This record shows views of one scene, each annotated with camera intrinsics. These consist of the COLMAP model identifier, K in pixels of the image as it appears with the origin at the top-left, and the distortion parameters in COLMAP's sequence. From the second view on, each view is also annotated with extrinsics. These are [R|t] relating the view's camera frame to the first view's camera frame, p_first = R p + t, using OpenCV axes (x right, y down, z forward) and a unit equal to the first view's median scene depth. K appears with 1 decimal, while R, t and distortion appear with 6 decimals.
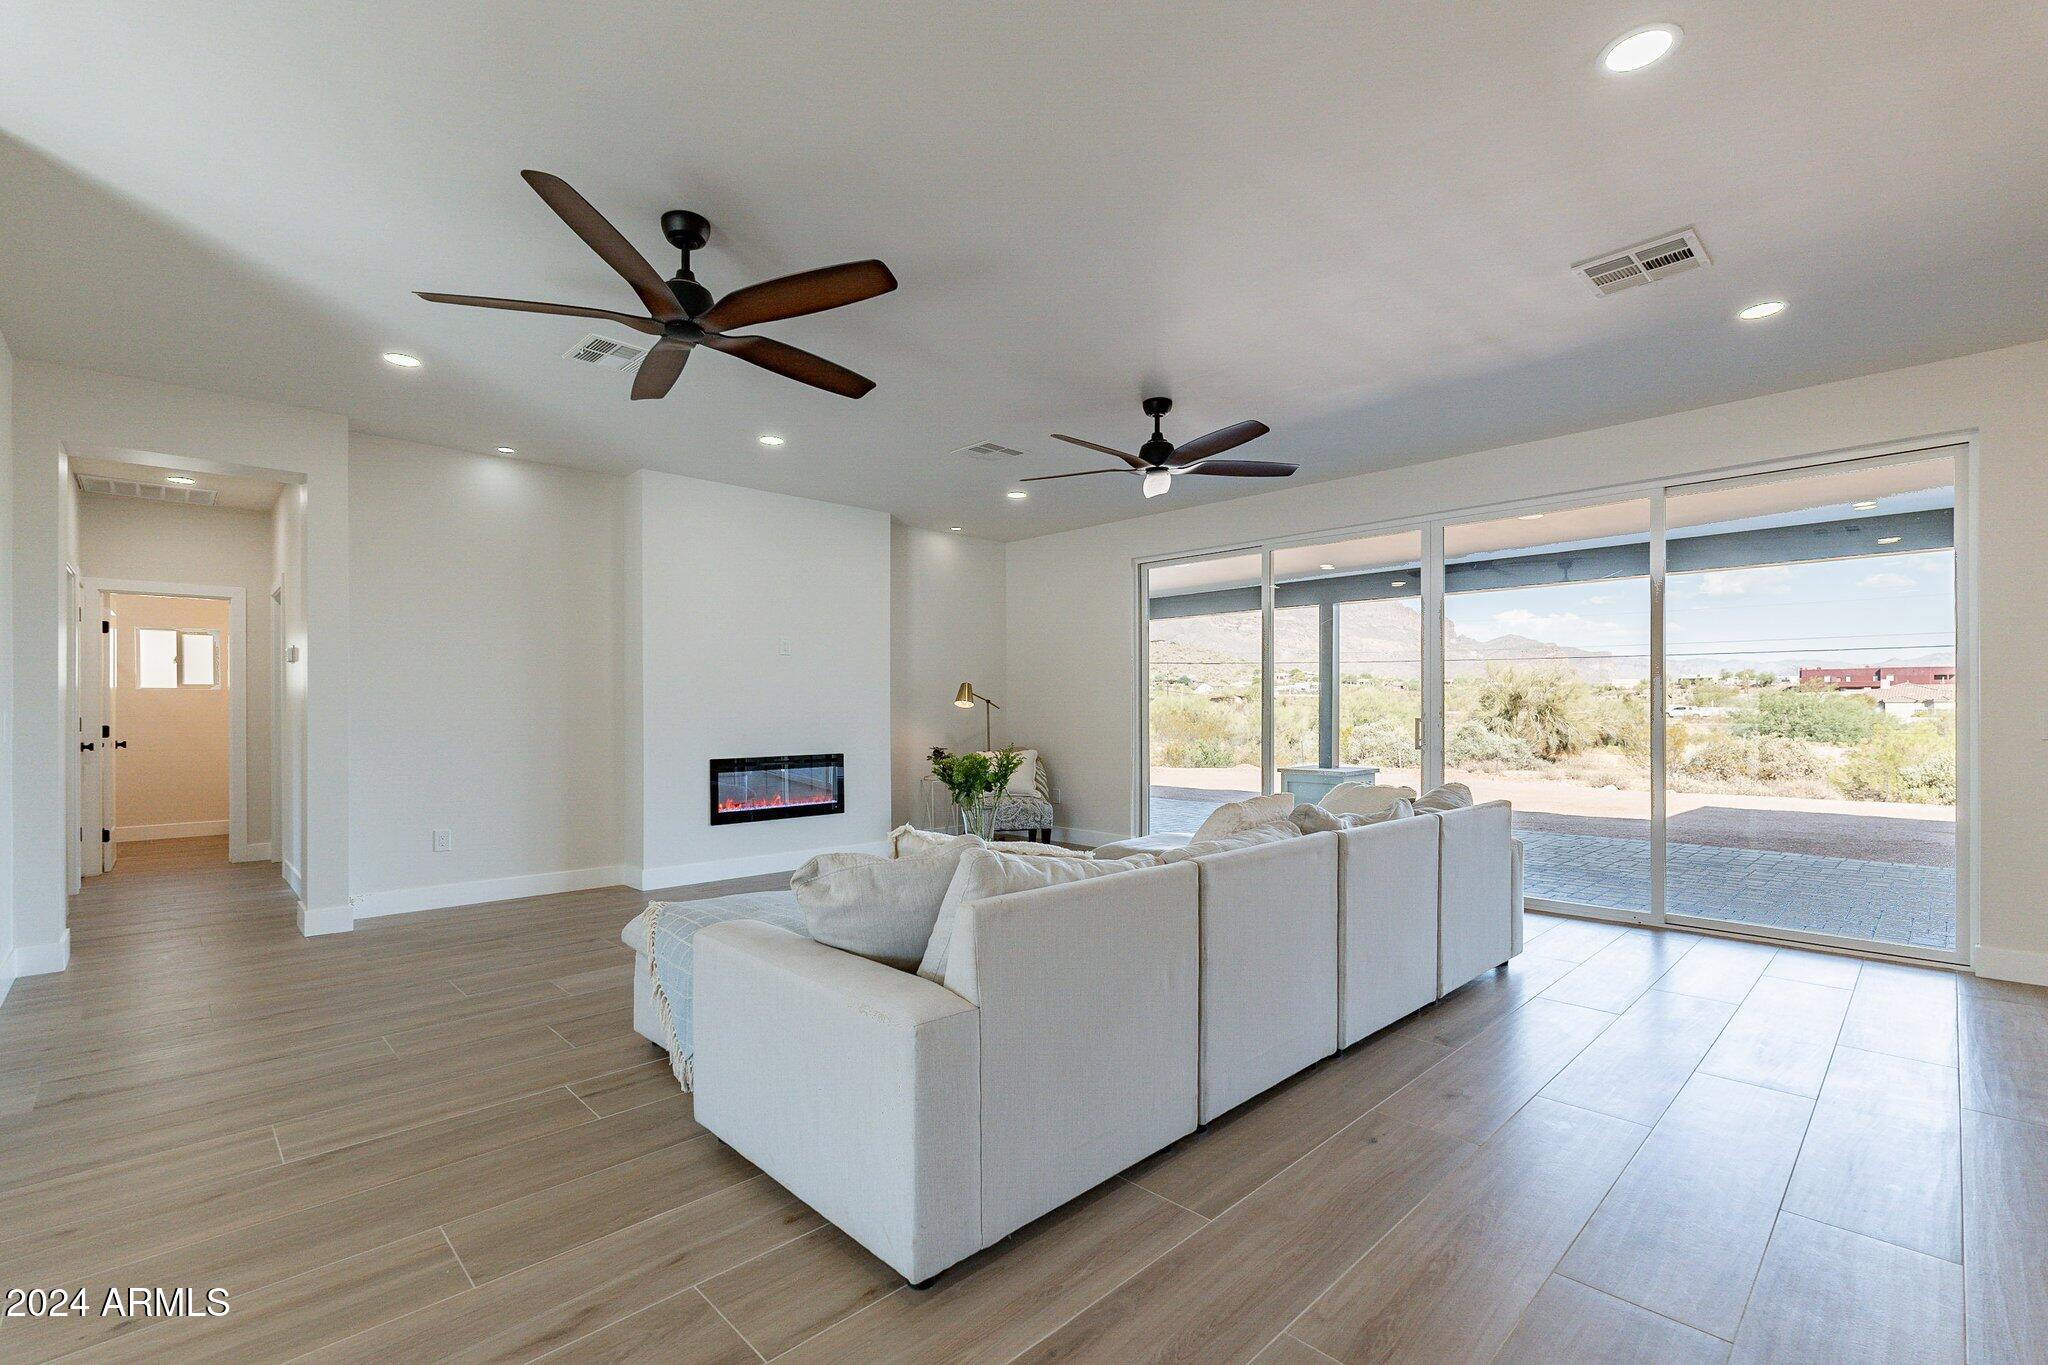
lens RADIAL K [[907.4, 0, 1011.6], [0, 907.4, 694.5], [0, 0, 1]] dist [-0.005952, 0.002484]
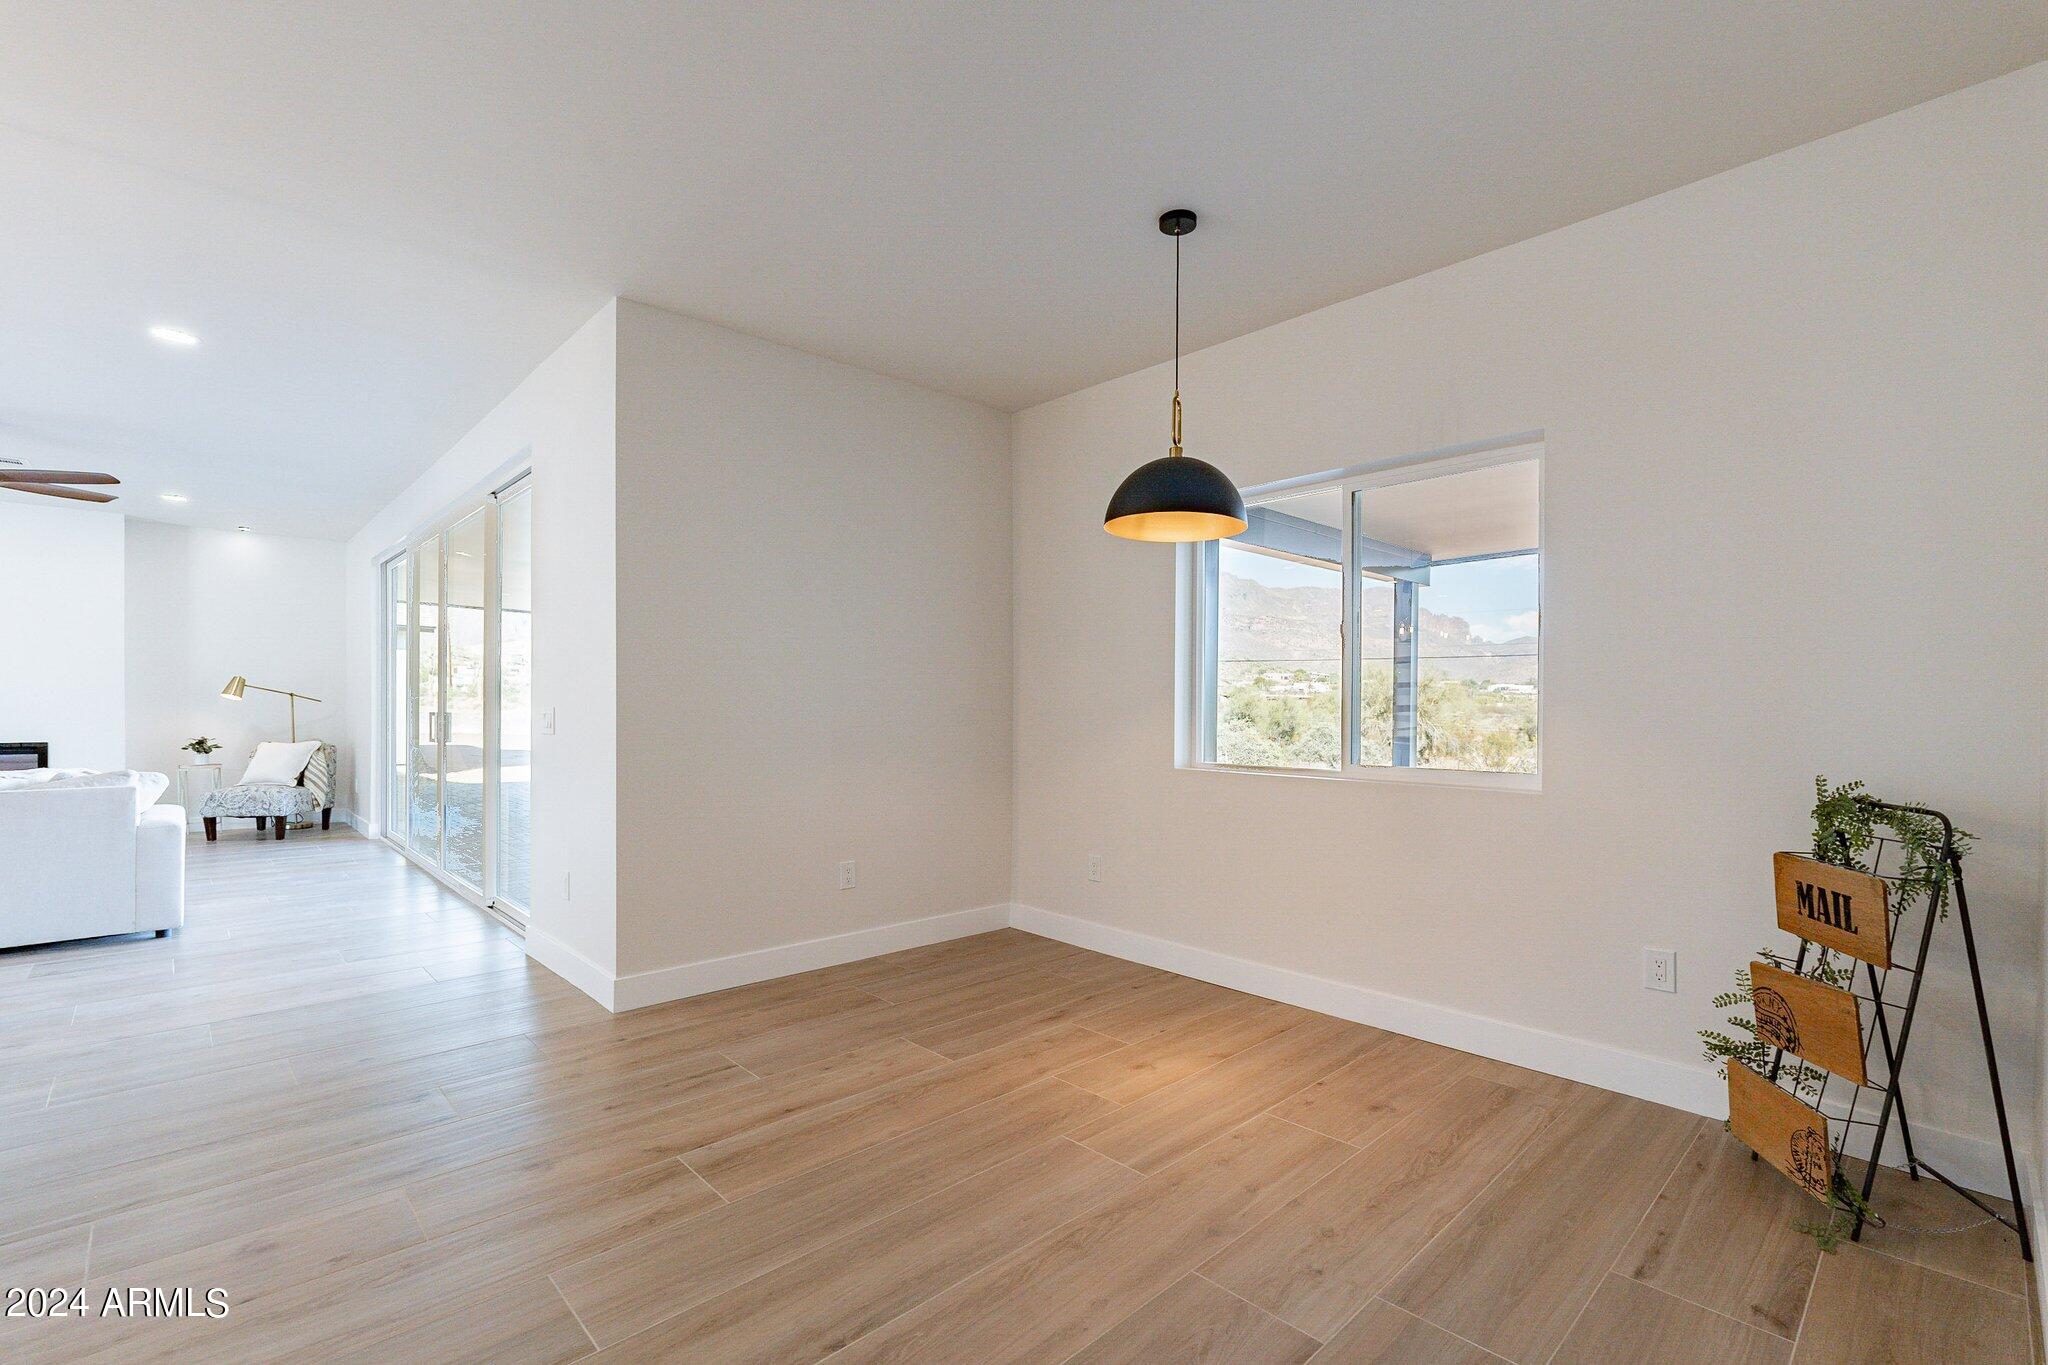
lens RADIAL K [[907.4, 0, 1017.4], [0, 907.4, 726.7], [0, 0, 1]] dist [-0.005952, 0.002484]
pose [[0.999834, 0.009518, -0.015511, 0.962197], [-0.008925, 0.999243, 0.037857, -0.002513], [0.015859, -0.037713, 0.999163, -0.031665]]
